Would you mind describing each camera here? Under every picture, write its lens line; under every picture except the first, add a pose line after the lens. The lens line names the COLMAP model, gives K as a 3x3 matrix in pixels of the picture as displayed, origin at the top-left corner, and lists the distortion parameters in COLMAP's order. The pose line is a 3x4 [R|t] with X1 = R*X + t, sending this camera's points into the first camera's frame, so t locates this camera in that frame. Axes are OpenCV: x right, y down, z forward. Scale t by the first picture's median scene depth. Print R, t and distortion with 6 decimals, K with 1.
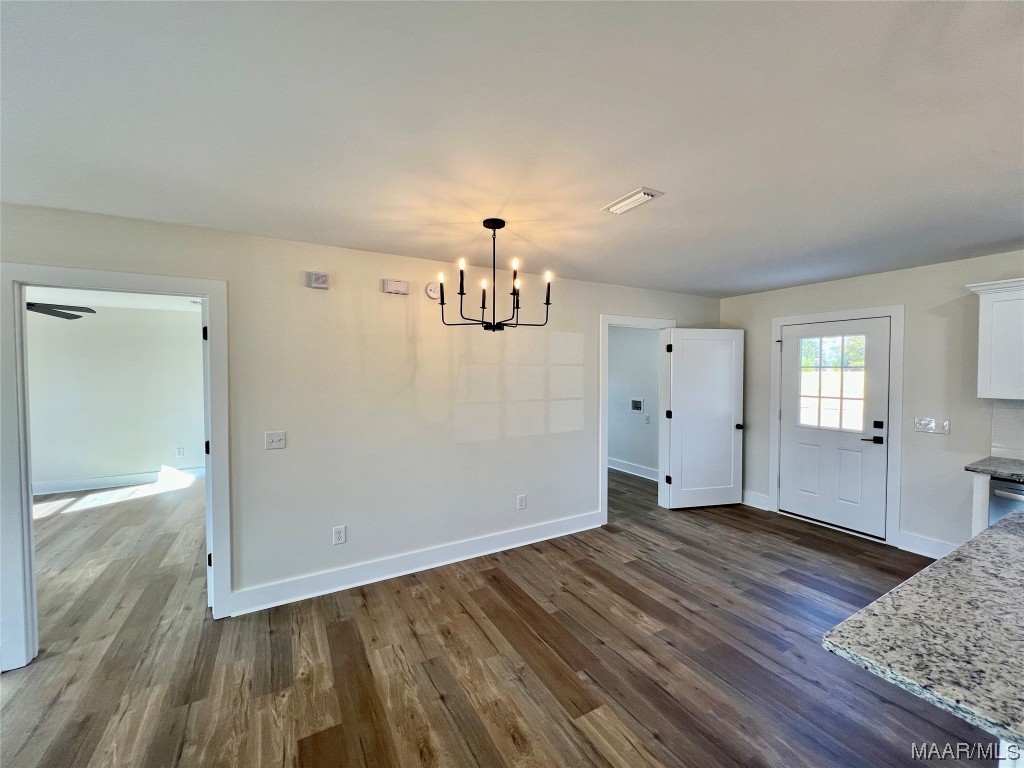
lens RADIAL K [[412.7, 0, 509.4], [0, 412.7, 382.4], [0, 0, 1]] dist [-0.001710, 0.000926]
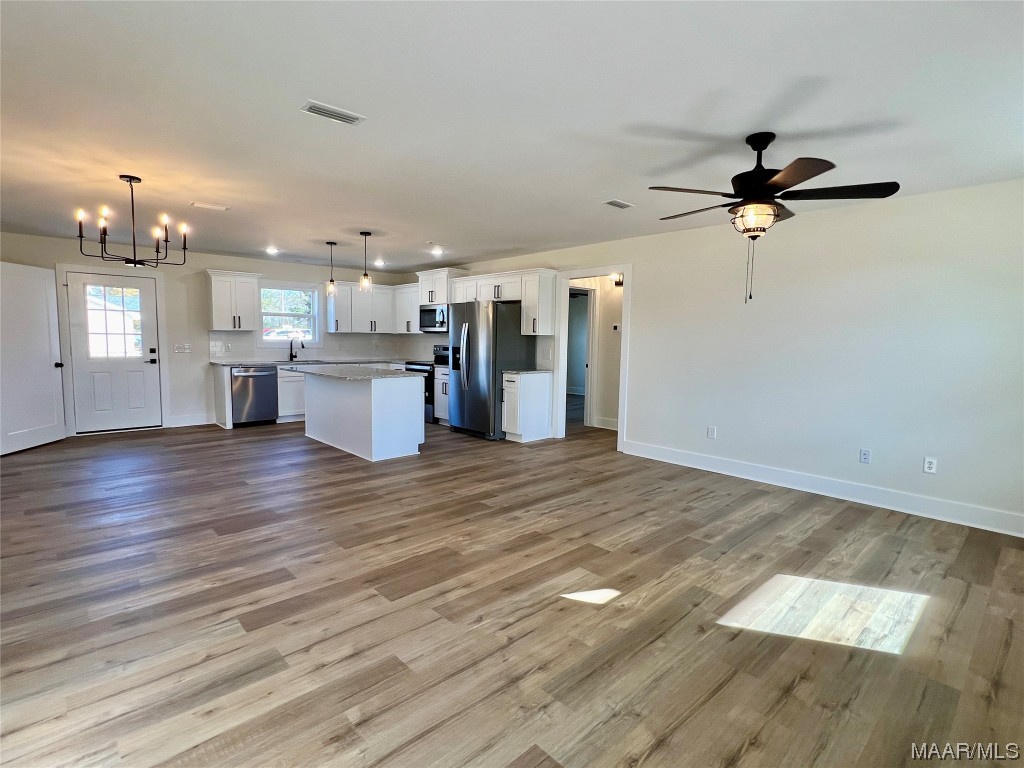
lens RADIAL K [[501.4, 0, 511.1], [0, 501.4, 387.3], [0, 0, 1]] dist [-0.002145, 0.000651]
pose [[-0.234475, -0.097069, 0.967264, -1.497315], [0.013904, 0.994566, 0.103179, 0.082408], [-0.972023, 0.037642, -0.231851, 0.210557]]
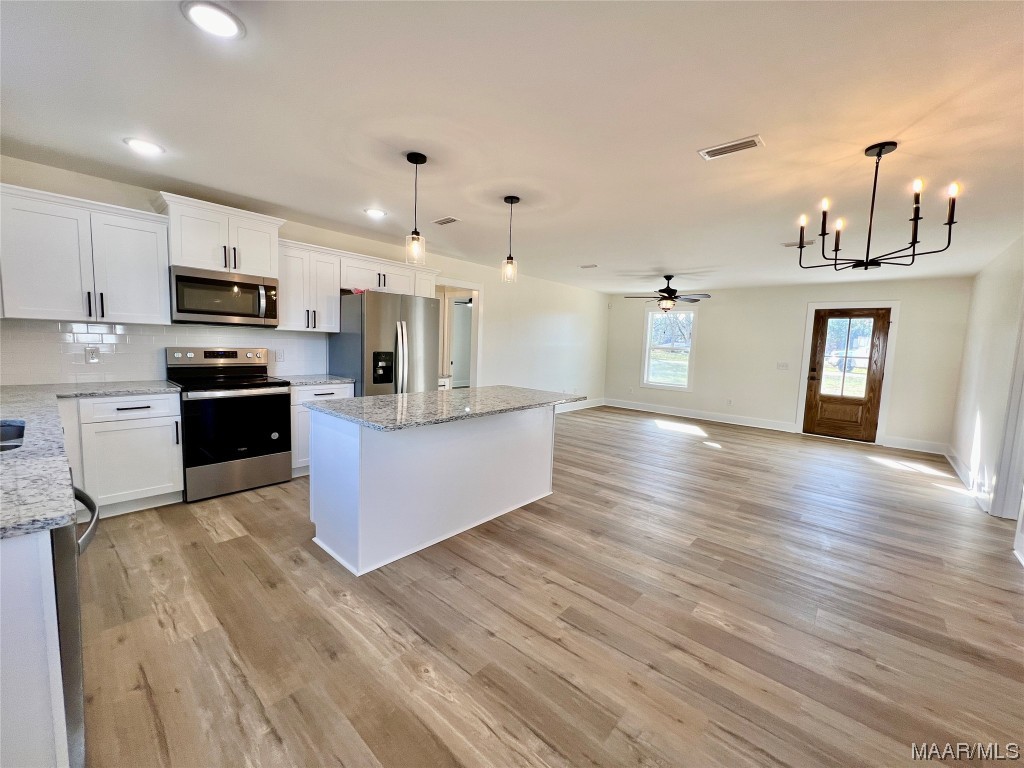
lens RADIAL K [[412.7, 0, 510.1], [0, 412.7, 380.3], [0, 0, 1]] dist [-0.001710, 0.000926]
pose [[-0.945847, -0.000329, -0.324614, 0.850404], [-0.042979, 0.991322, 0.124228, 0.035051], [0.321756, 0.131452, -0.937653, 1.367277]]
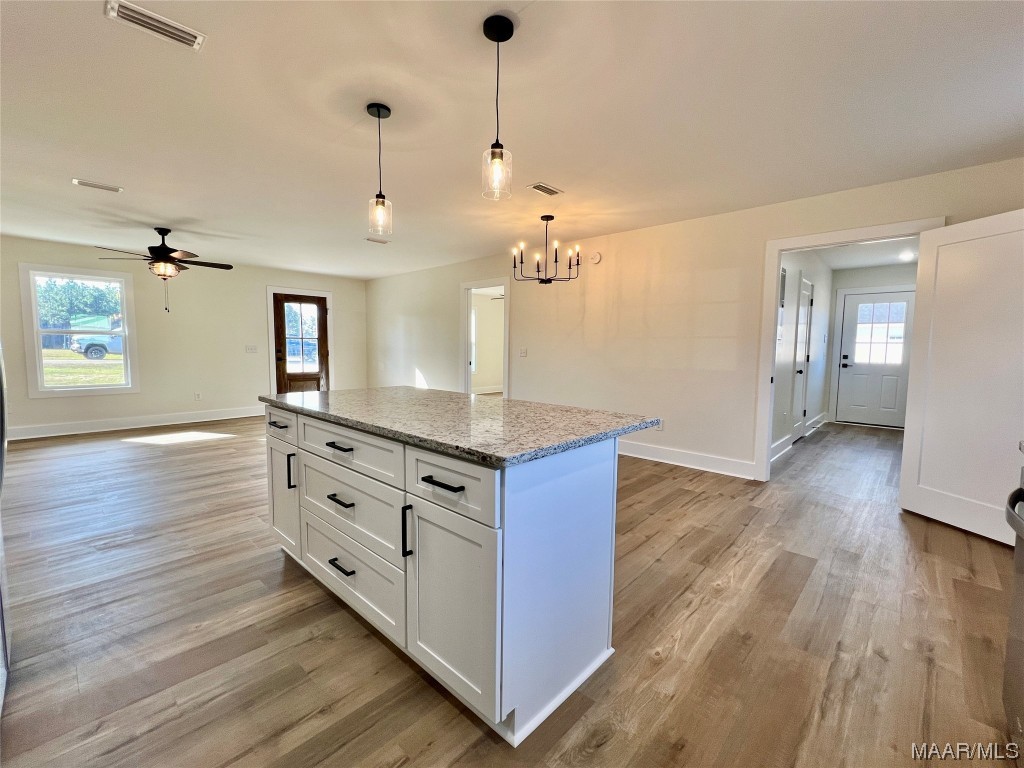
lens RADIAL K [[442.6, 0, 507.6], [0, 442.6, 381.3], [0, 0, 1]] dist [-0.001721, 0.000715]
pose [[0.300305, 0.086052, -0.949954, 1.362580], [-0.040030, 0.996182, 0.077585, 0.111206], [0.953003, 0.014728, 0.302603, 0.264855]]
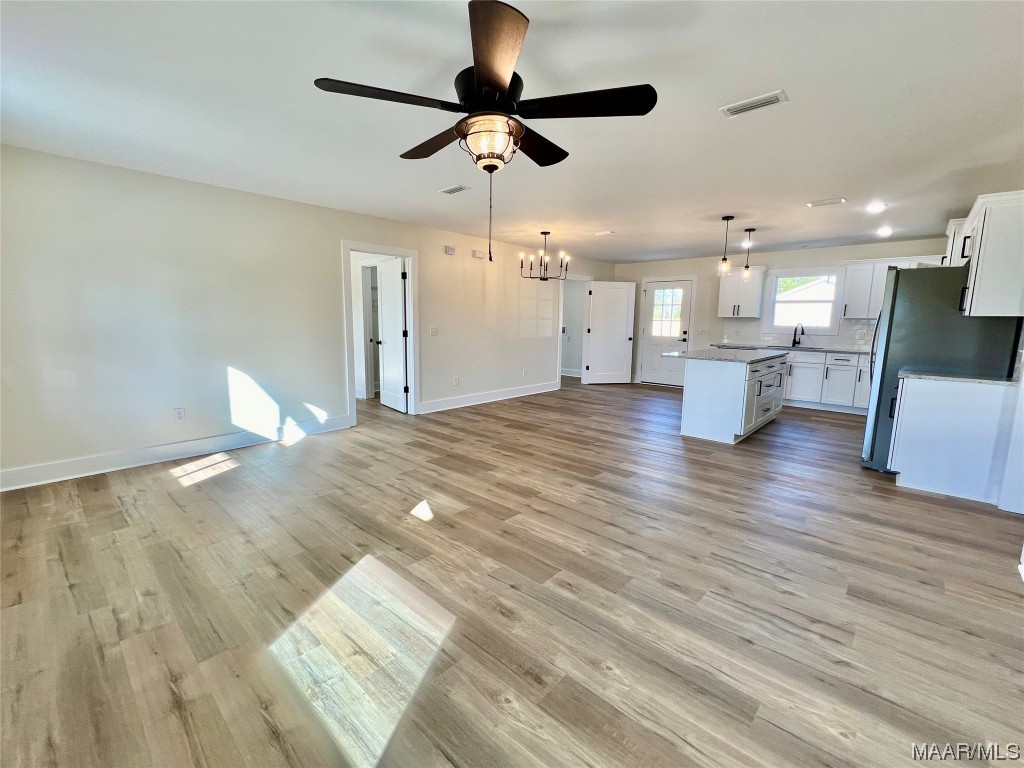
lens RADIAL K [[442.6, 0, 511.9], [0, 442.6, 382.0], [0, 0, 1]] dist [-0.001721, 0.000715]
pose [[0.949516, -0.028642, 0.312407, -0.828030], [-0.007376, 0.993510, 0.113503, 0.130452], [-0.313631, -0.110077, 0.943143, -1.112775]]
